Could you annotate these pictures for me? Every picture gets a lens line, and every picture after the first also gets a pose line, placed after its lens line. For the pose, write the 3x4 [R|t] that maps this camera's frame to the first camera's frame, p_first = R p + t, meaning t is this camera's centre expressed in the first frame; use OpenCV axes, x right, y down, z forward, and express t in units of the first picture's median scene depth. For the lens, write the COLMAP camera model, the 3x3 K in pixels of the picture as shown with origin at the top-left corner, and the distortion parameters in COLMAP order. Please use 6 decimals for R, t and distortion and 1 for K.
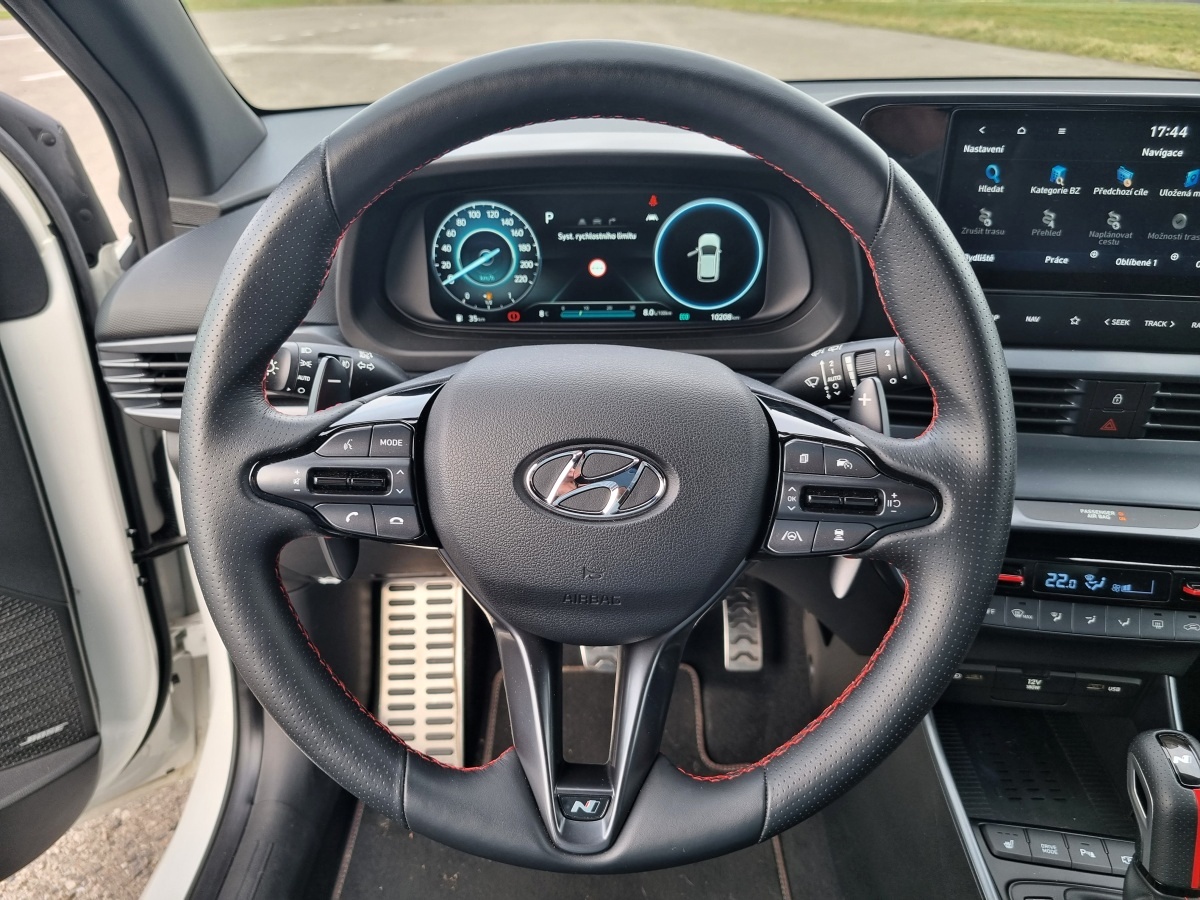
lens RADIAL K [[920.0, 0, 587.7], [0, 920.0, 454.5], [0, 0, 1]] dist [0.022866, -0.015579]
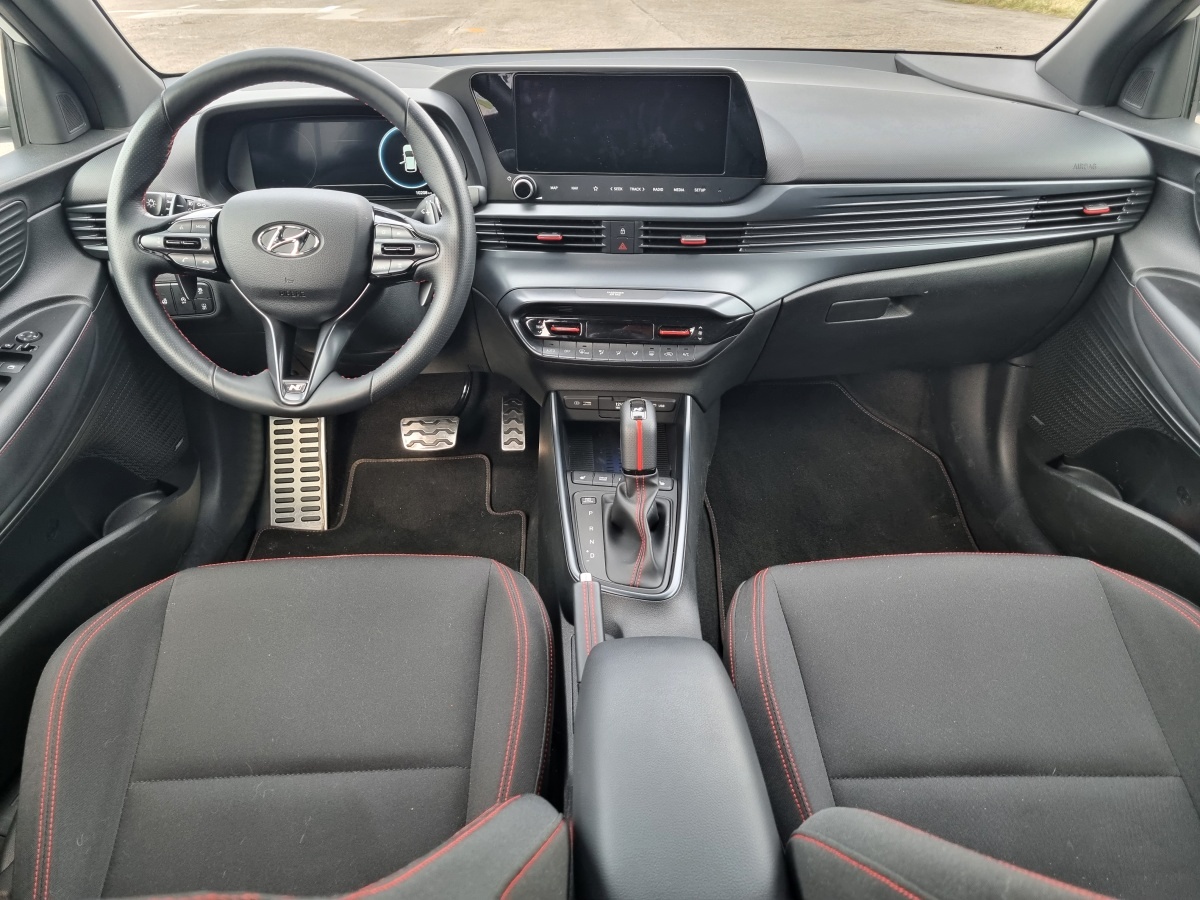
lens RADIAL K [[920.0, 0, 597.6], [0, 920.0, 455.4], [0, 0, 1]] dist [0.022866, -0.015579]
pose [[0.999092, -0.022848, 0.035970, 0.438488], [0.021203, 0.998741, 0.045460, 0.305889], [-0.036963, -0.044656, 0.998318, -0.879876]]
